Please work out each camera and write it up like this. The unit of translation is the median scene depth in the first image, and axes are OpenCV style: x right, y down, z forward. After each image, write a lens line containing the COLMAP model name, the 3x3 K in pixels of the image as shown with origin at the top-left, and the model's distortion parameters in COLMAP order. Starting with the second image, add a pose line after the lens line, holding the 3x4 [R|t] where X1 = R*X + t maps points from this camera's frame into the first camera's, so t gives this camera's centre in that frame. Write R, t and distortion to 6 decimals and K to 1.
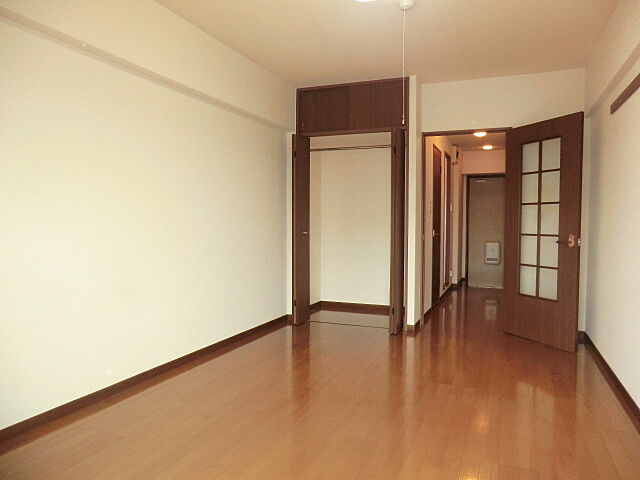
lens RADIAL K [[455.0, 0, 318.1], [0, 455.0, 239.0], [0, 0, 1]] dist [-0.081227, 0.056027]
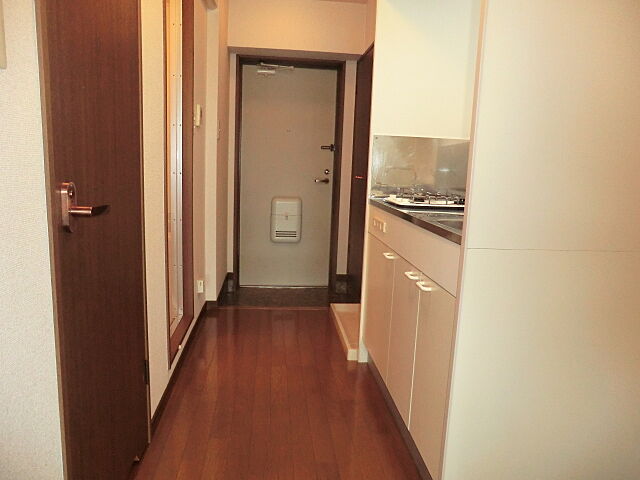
lens RADIAL K [[455.0, 0, 318.7], [0, 455.0, 238.5], [0, 0, 1]] dist [-0.081227, 0.056027]
pose [[0.877297, -0.047233, 0.477619, 0.175352], [-0.016218, 0.991660, 0.127857, -0.014885], [-0.479675, -0.119915, 0.869214, 0.538760]]
